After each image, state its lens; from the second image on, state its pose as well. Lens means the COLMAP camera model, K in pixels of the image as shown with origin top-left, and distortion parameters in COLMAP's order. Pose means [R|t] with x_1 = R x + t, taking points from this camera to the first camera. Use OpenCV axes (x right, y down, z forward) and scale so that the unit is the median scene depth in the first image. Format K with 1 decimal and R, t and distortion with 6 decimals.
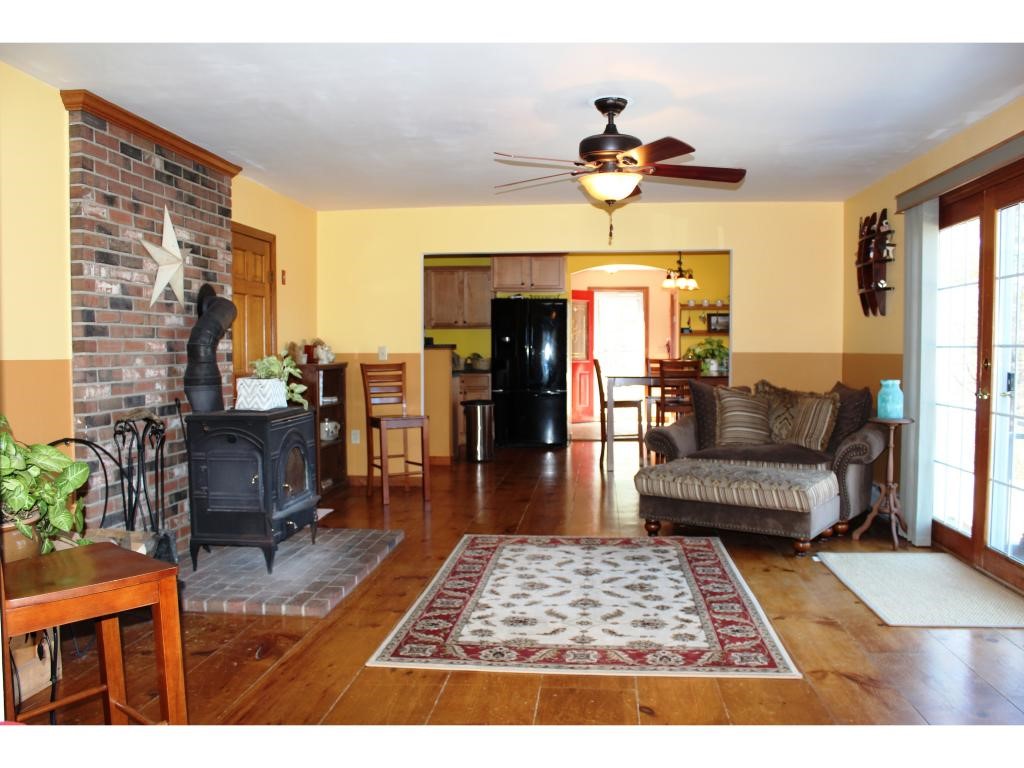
lens RADIAL K [[869.0, 0, 512.0], [0, 869.0, 384.0], [0, 0, 1]] dist [-0.164560, 0.150674]
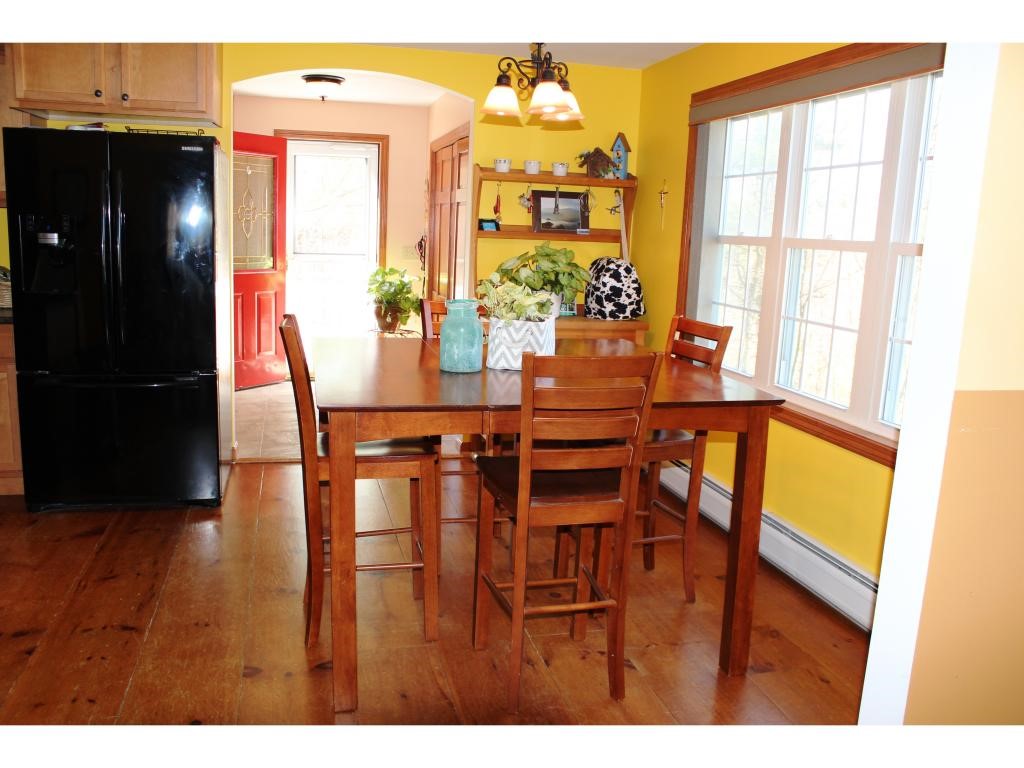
lens RADIAL K [[869.0, 0, 512.0], [0, 869.0, 384.0], [0, 0, 1]] dist [-0.164560, 0.150674]
pose [[0.938349, -0.020427, 0.345086, 0.052965], [-0.028114, 0.990436, 0.135077, -0.040843], [-0.344545, -0.136451, 0.928800, 0.558568]]
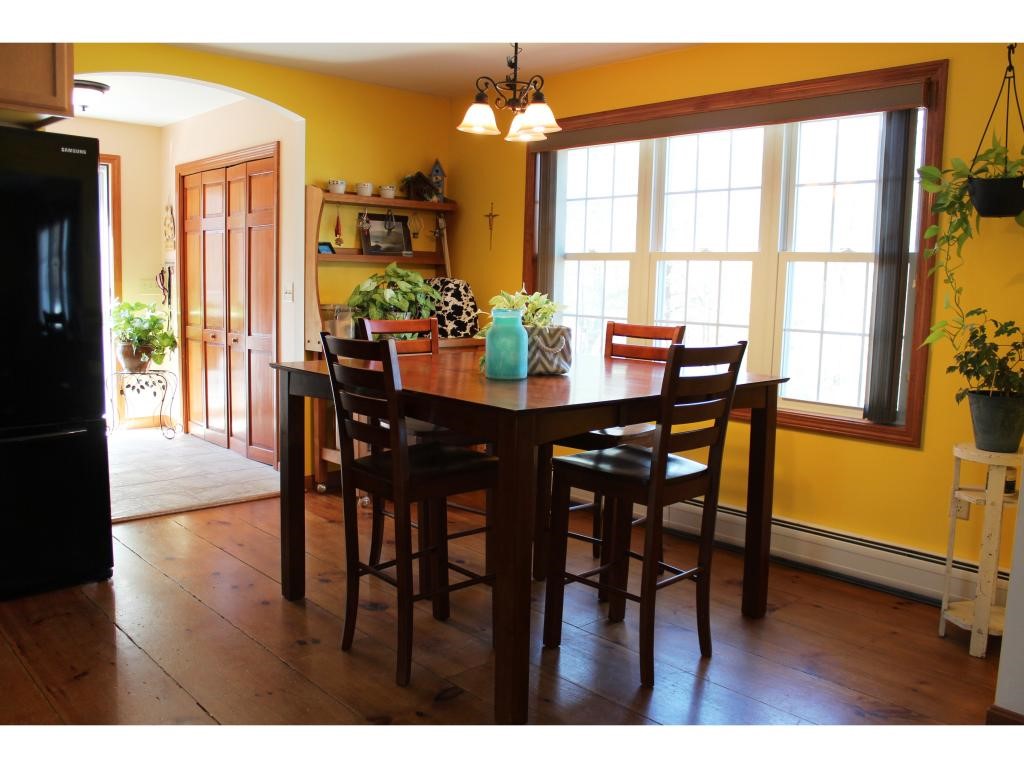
lens RADIAL K [[869.0, 0, 512.0], [0, 869.0, 384.0], [0, 0, 1]] dist [-0.164560, 0.150674]
pose [[0.651904, -0.069952, 0.755068, -0.076331], [0.006706, 0.996229, 0.086504, -0.029734], [-0.758271, -0.051329, 0.649915, 0.636551]]
